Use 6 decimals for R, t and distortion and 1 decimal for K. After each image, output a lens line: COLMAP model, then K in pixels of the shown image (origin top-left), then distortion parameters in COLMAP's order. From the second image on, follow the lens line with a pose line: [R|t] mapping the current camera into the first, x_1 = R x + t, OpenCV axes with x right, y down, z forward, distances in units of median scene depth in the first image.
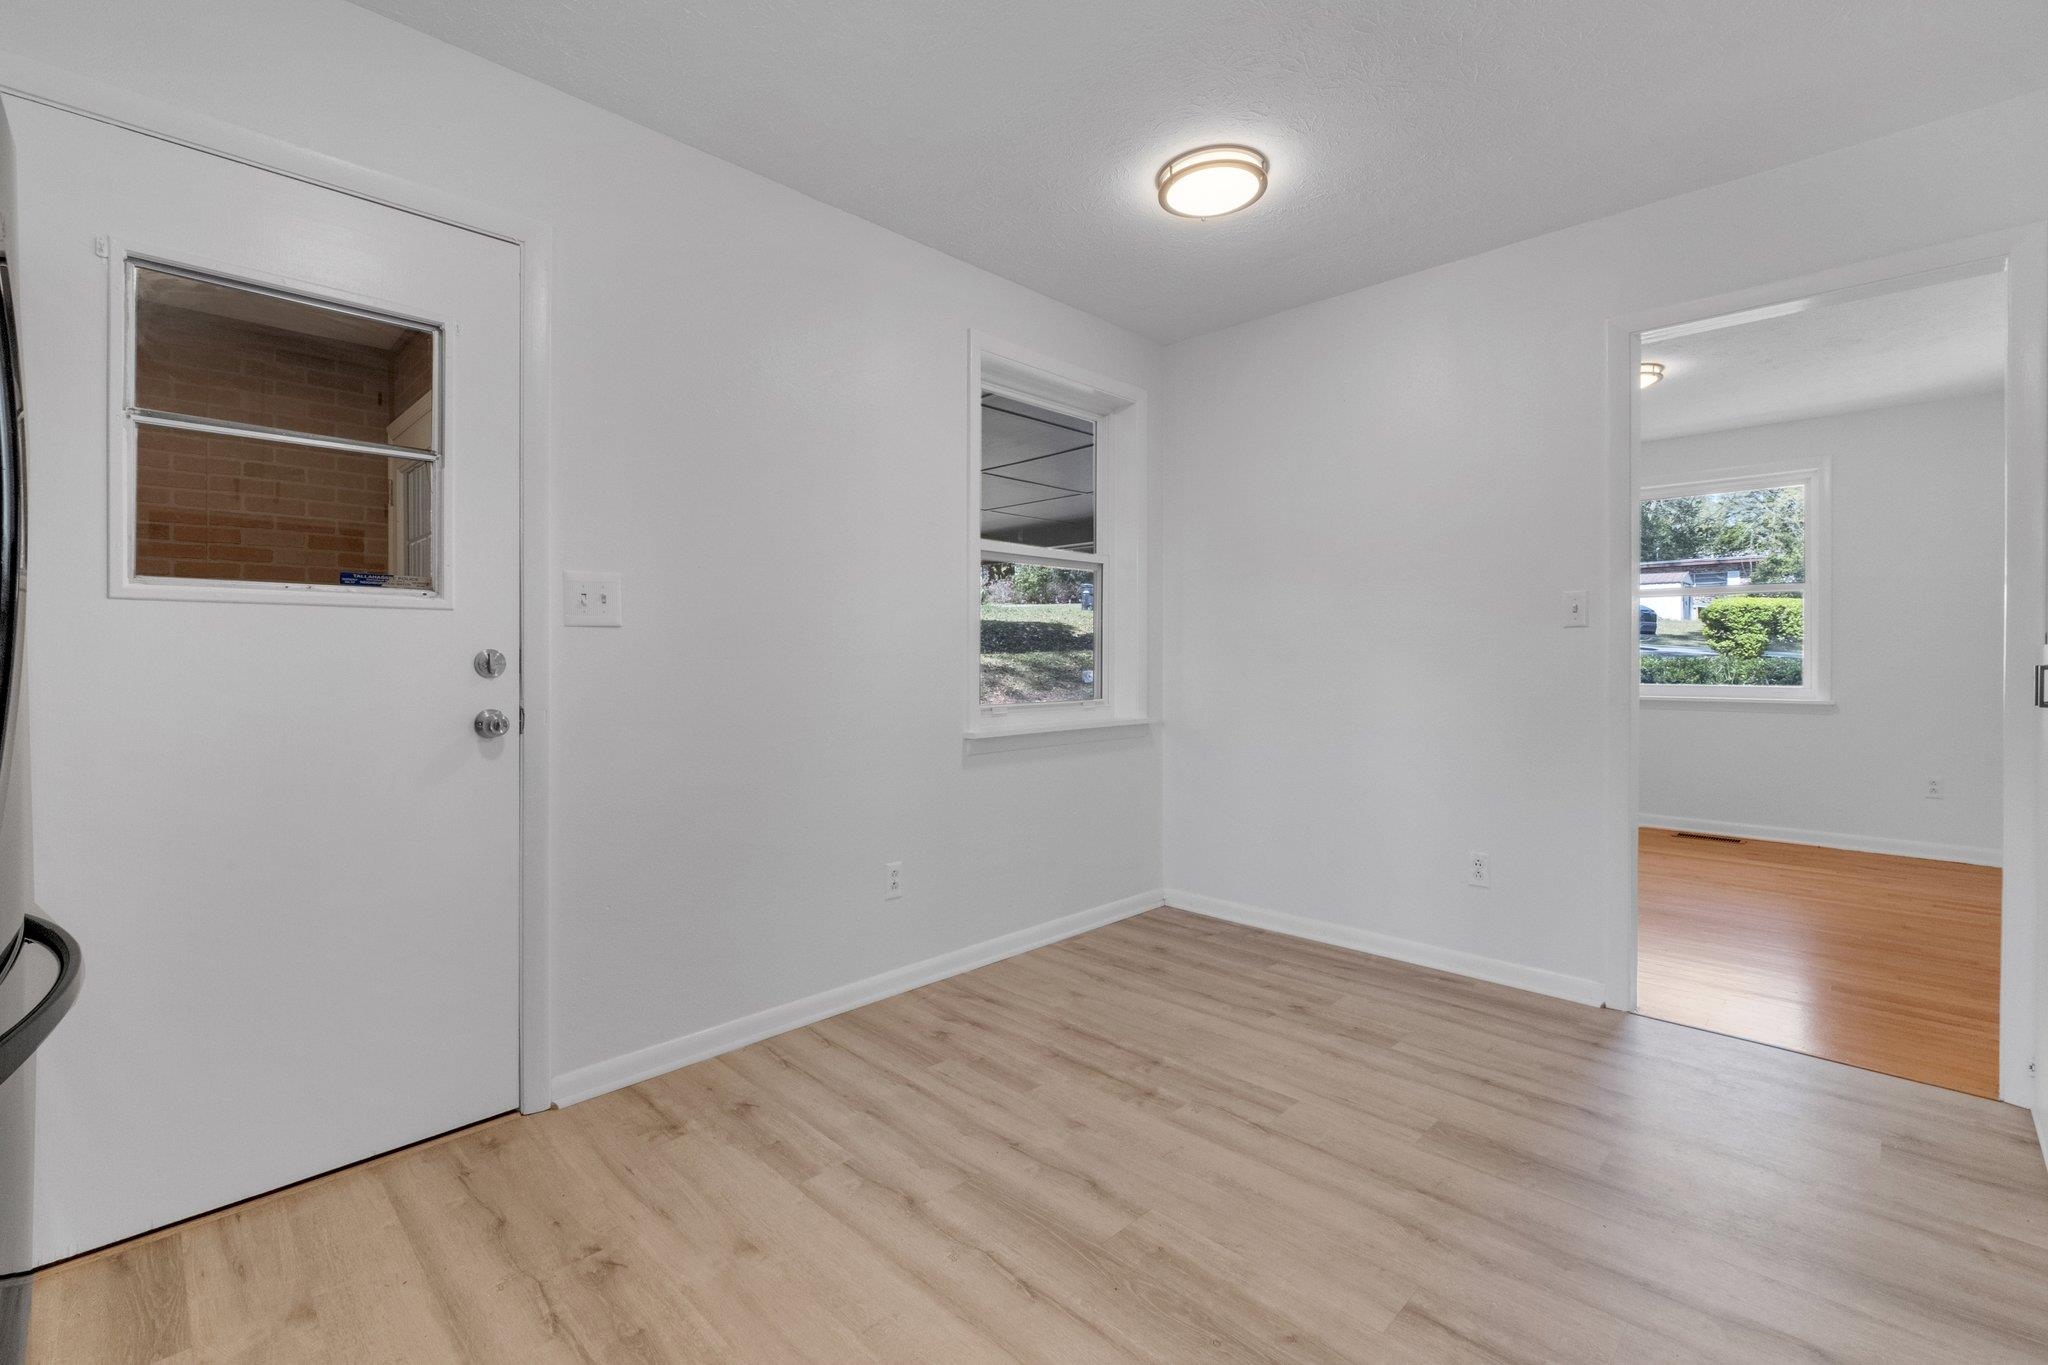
lens RADIAL K [[892.3, 0, 1020.9], [0, 892.3, 655.8], [0, 0, 1]] dist [0.001830, 0.000595]
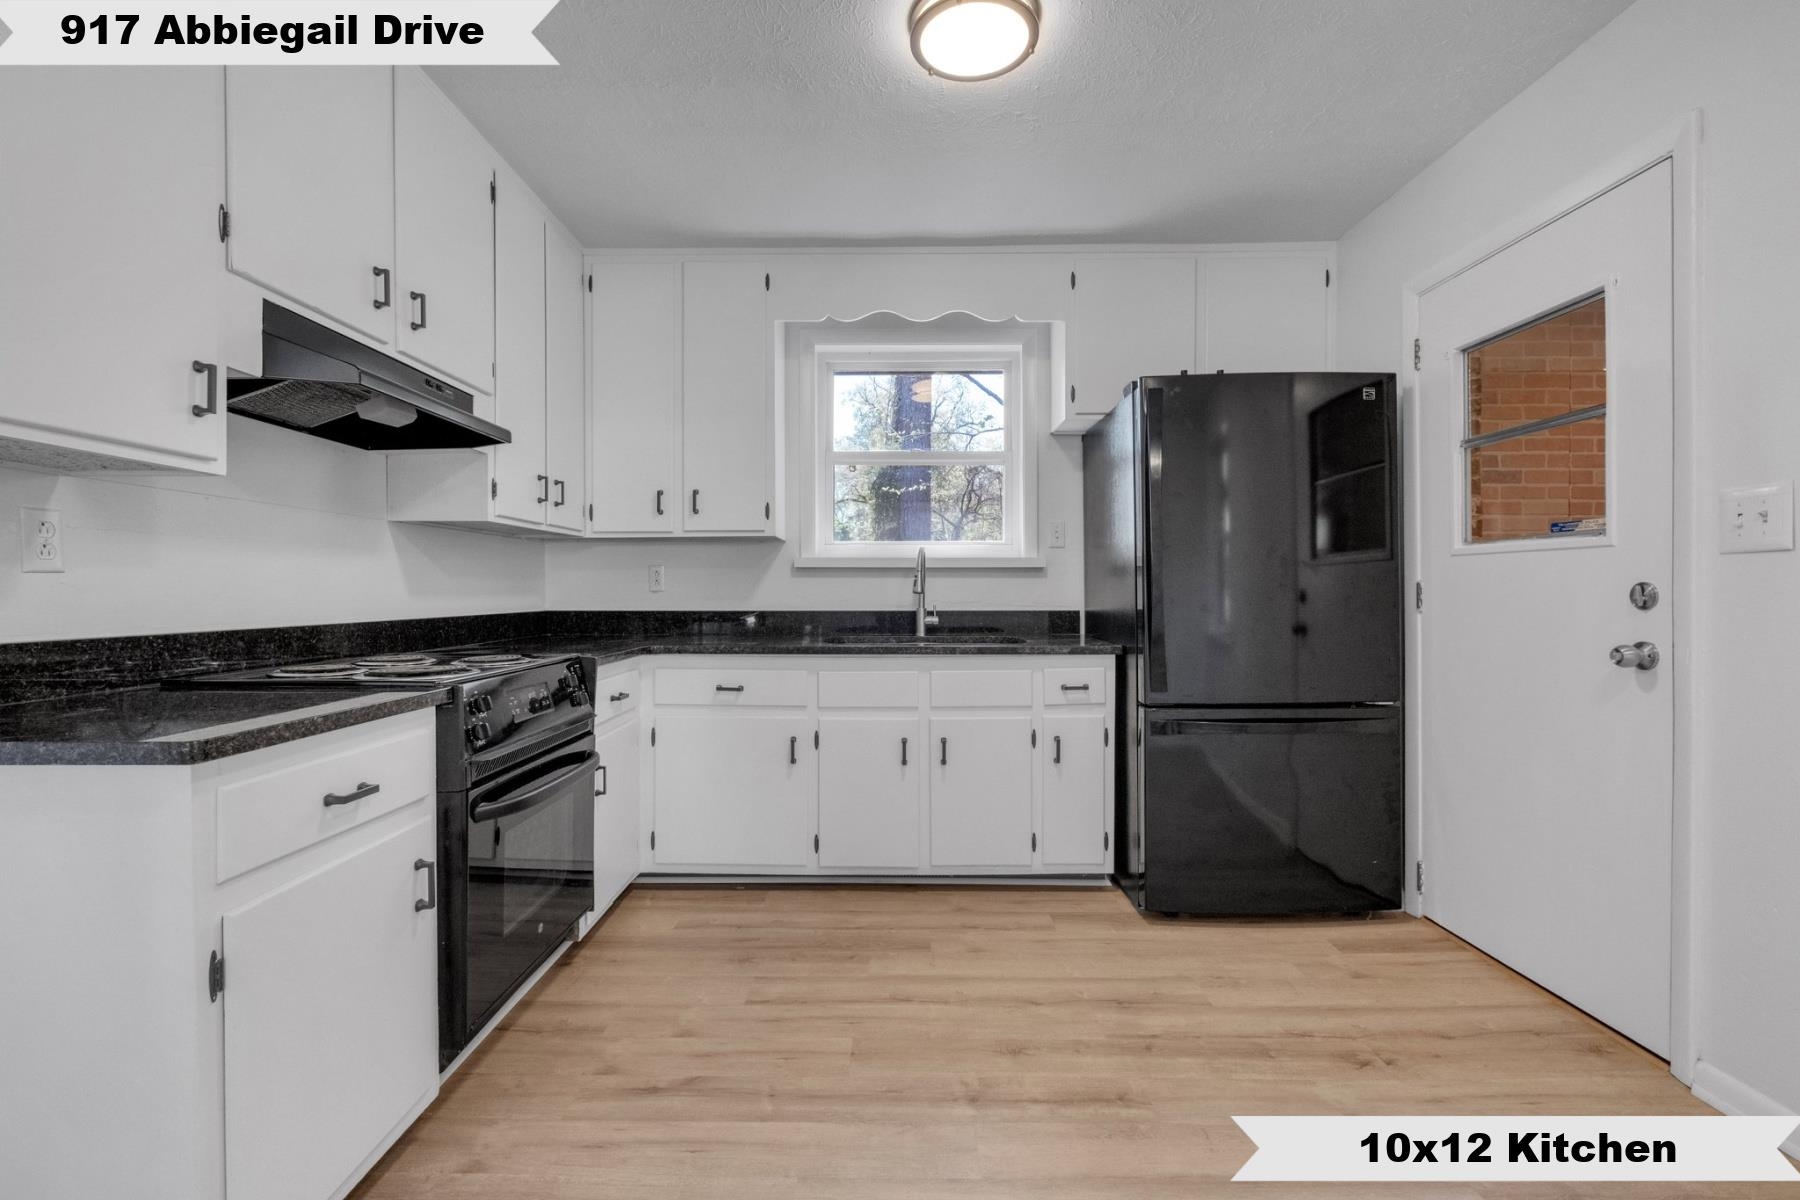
lens RADIAL K [[784.2, 0, 893.3], [0, 784.2, 598.7], [0, 0, 1]] dist [0.001830, 0.000595]
pose [[-0.717915, 0.004204, -0.696118, 0.716803], [0.001114, 0.999987, 0.004890, 0.007057], [0.696130, 0.002735, -0.717911, 1.192033]]
